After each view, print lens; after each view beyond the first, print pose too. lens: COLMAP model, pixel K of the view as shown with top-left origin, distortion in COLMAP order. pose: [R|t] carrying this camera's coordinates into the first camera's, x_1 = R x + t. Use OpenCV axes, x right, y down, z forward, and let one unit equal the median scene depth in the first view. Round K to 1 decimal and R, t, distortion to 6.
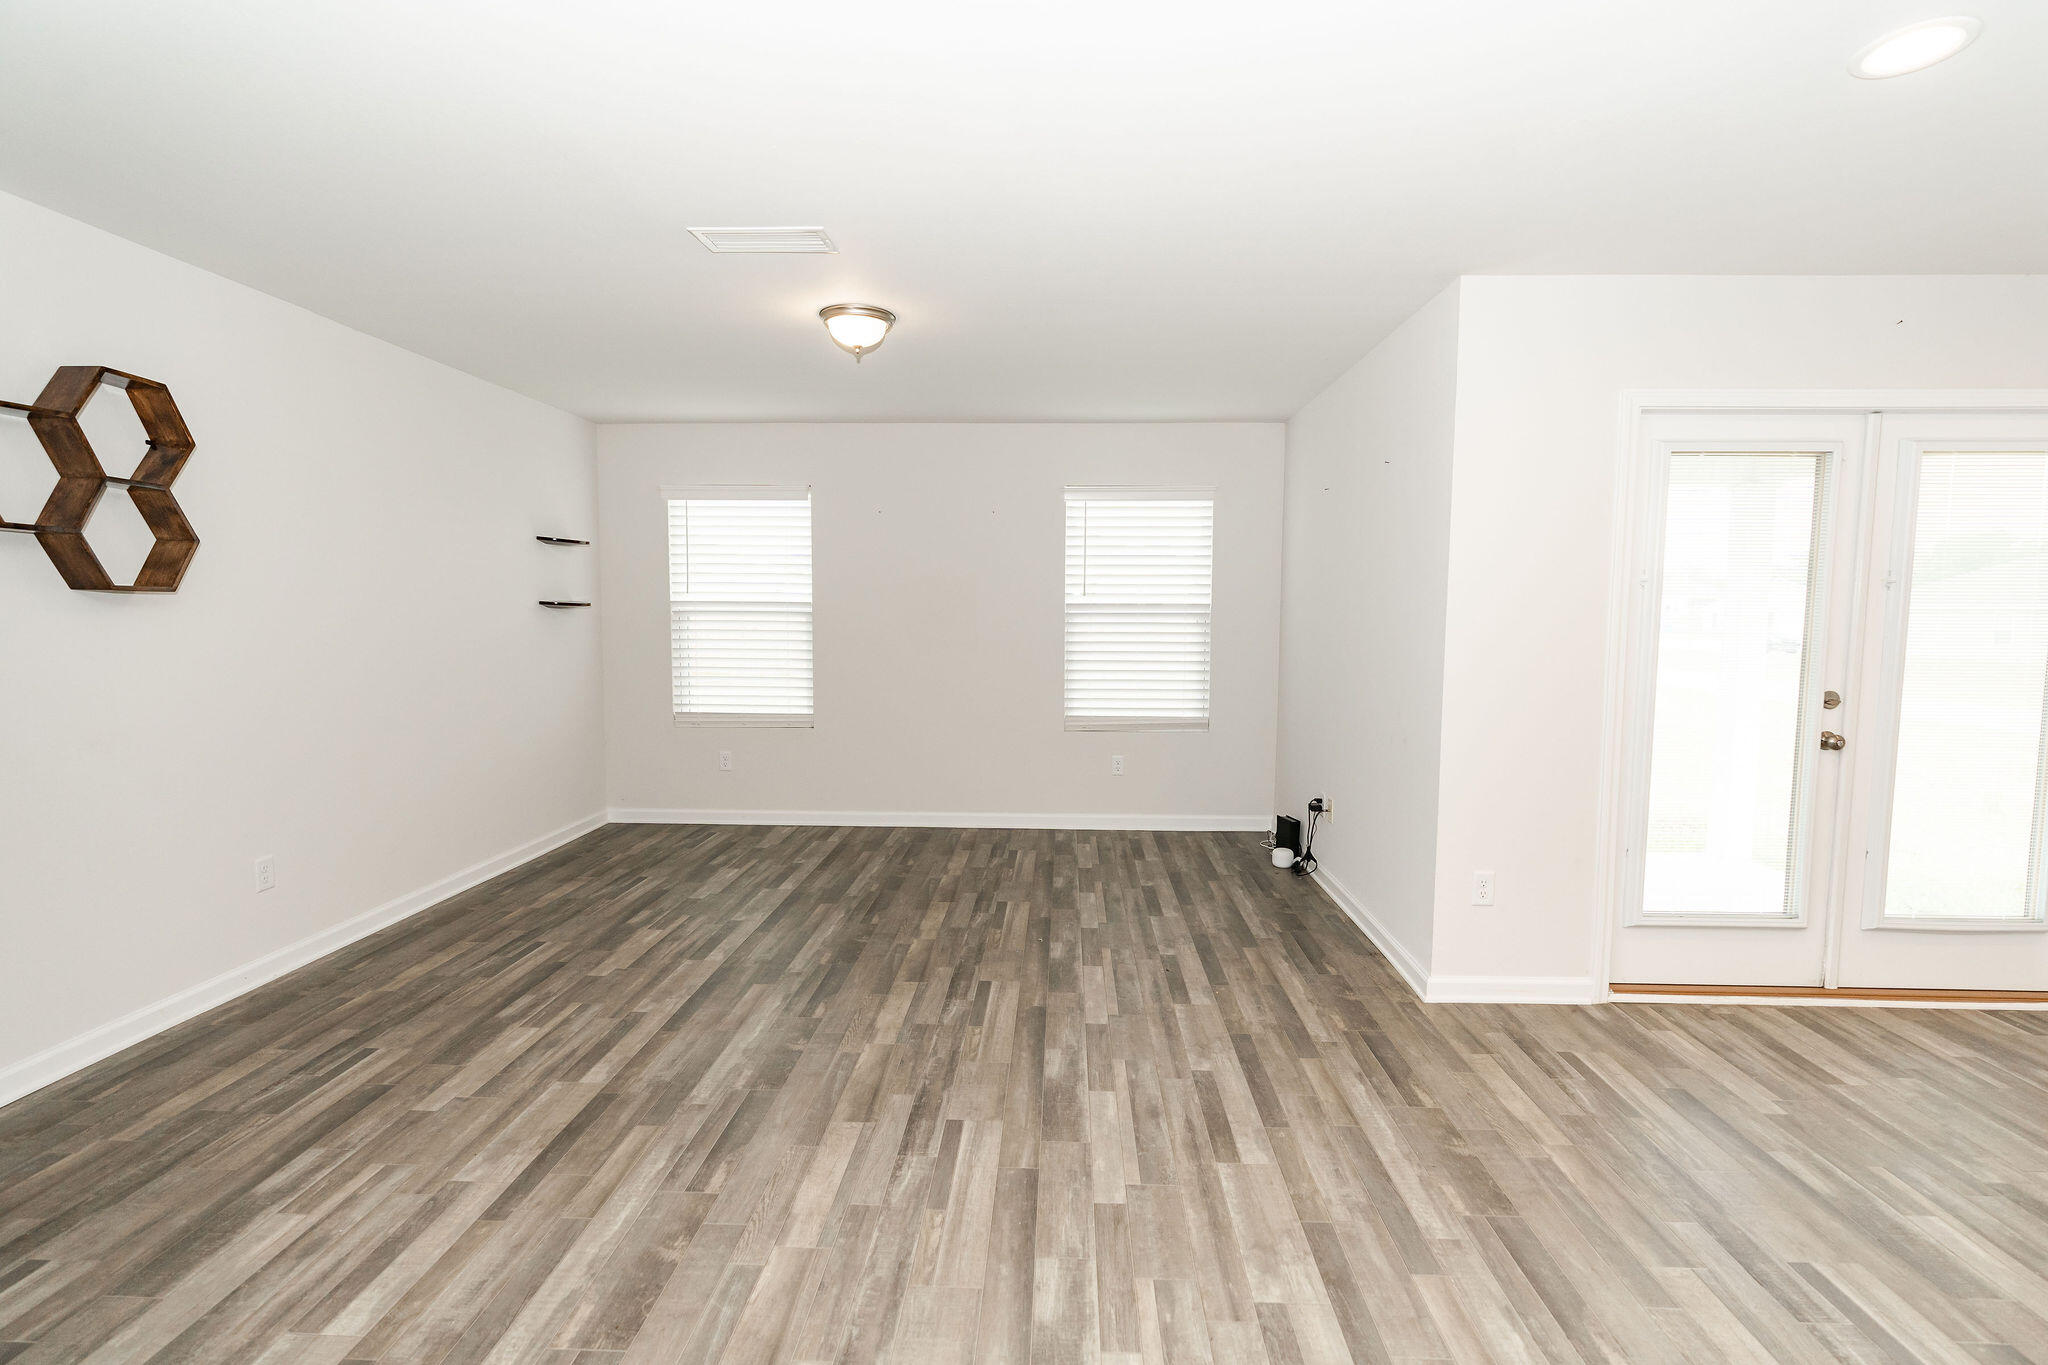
lens RADIAL K [[930.1, 0, 1046.7], [0, 930.1, 720.6], [0, 0, 1]] dist [-0.008555, 0.001761]
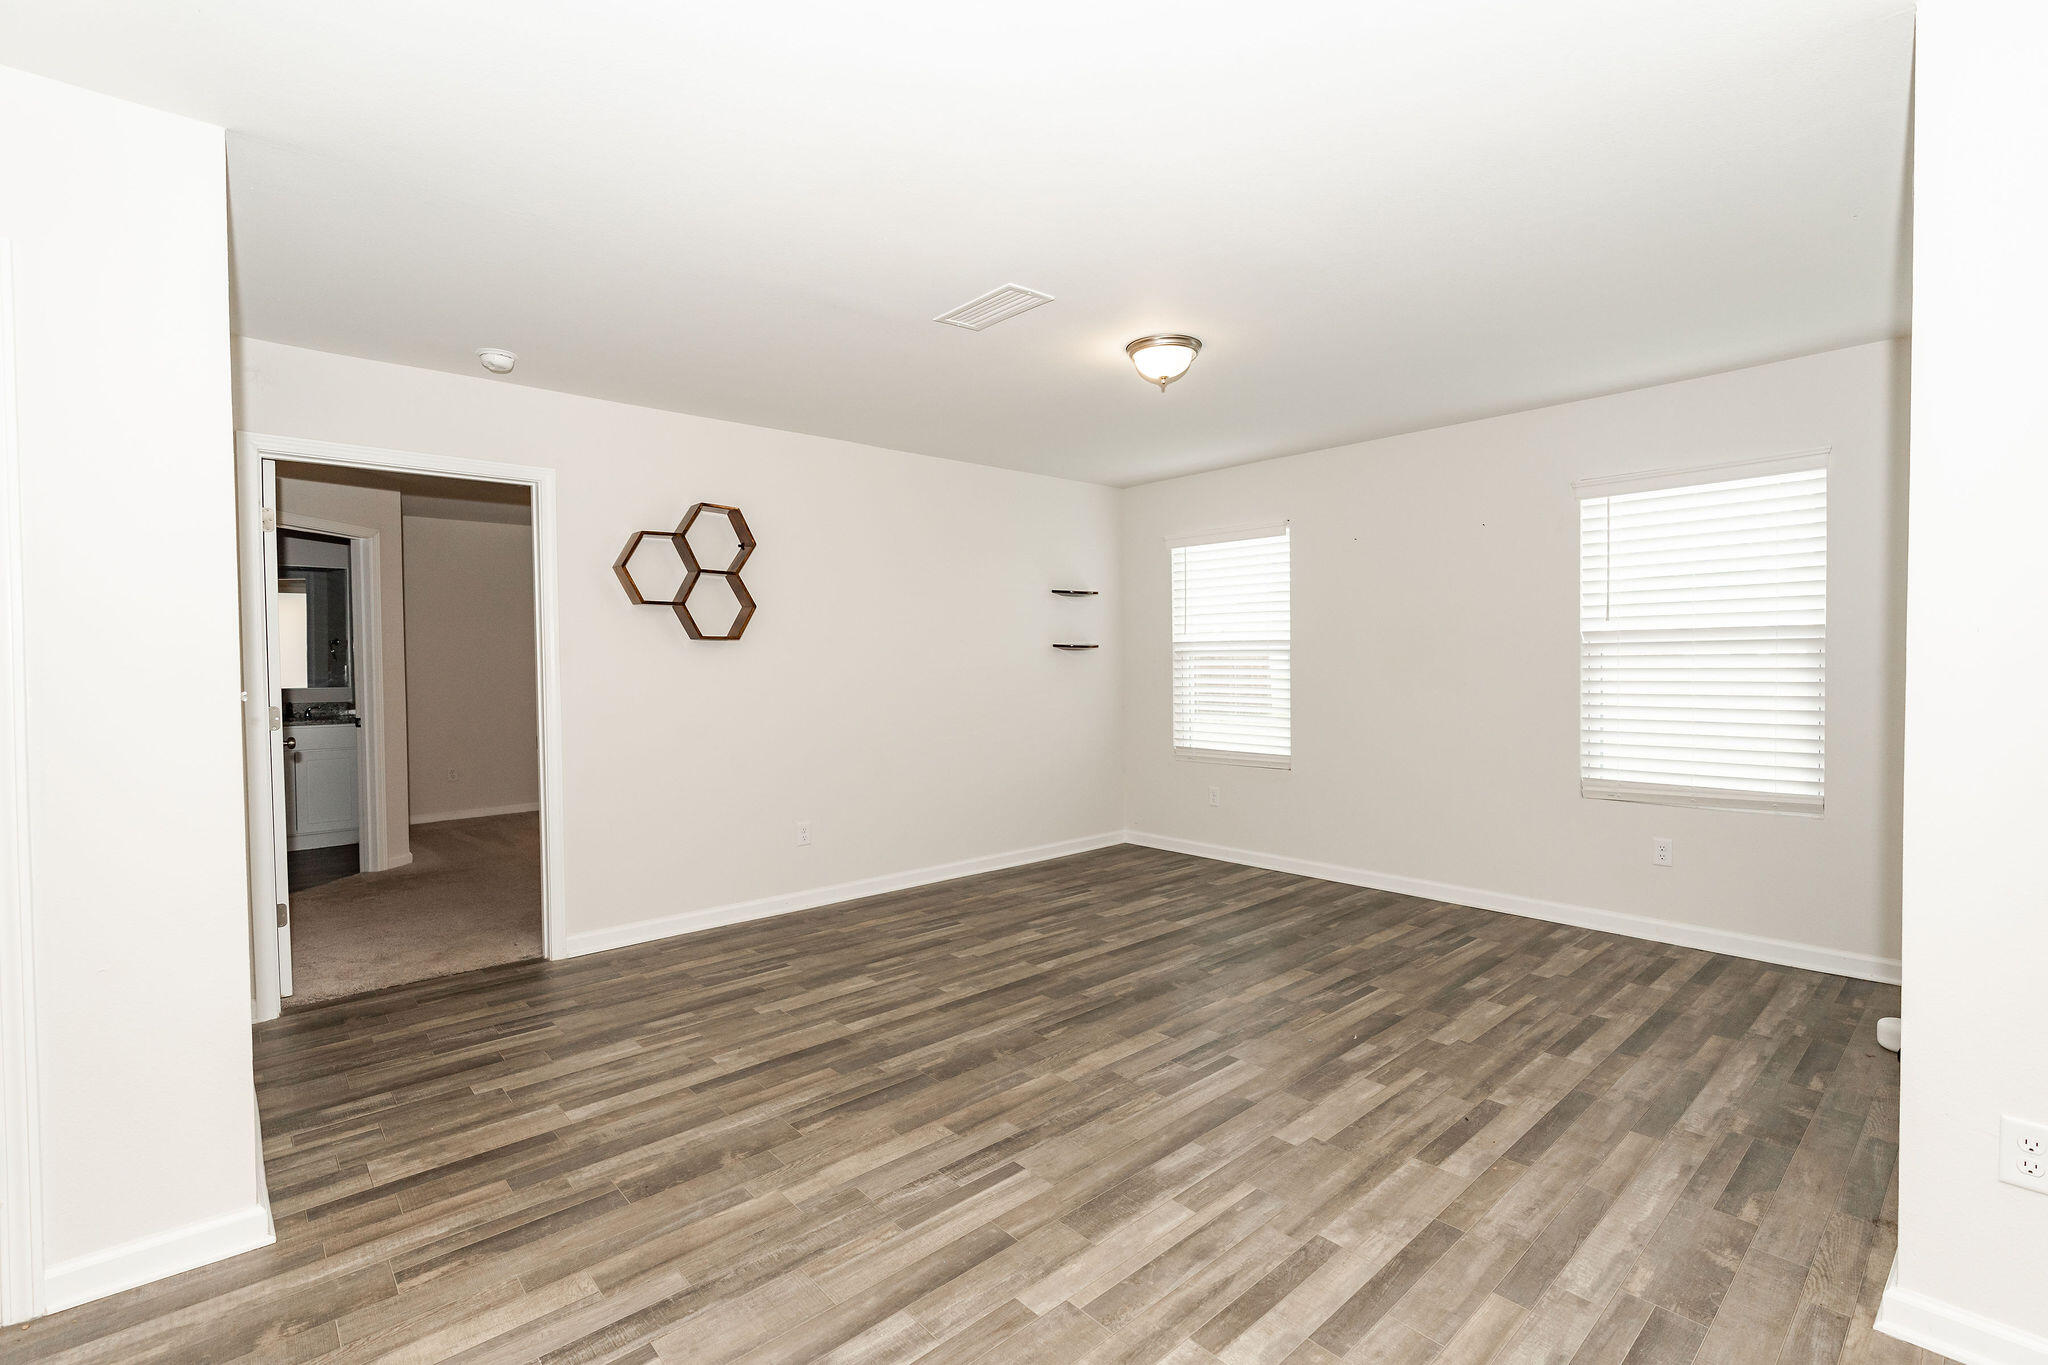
lens RADIAL K [[930.1, 0, 1011.1], [0, 930.1, 719.5], [0, 0, 1]] dist [-0.008555, 0.001761]
pose [[0.684912, 0.033220, -0.727869, 0.447432], [-0.072427, 0.997117, -0.022644, -0.003251], [0.725018, 0.068227, 0.685343, 0.240121]]
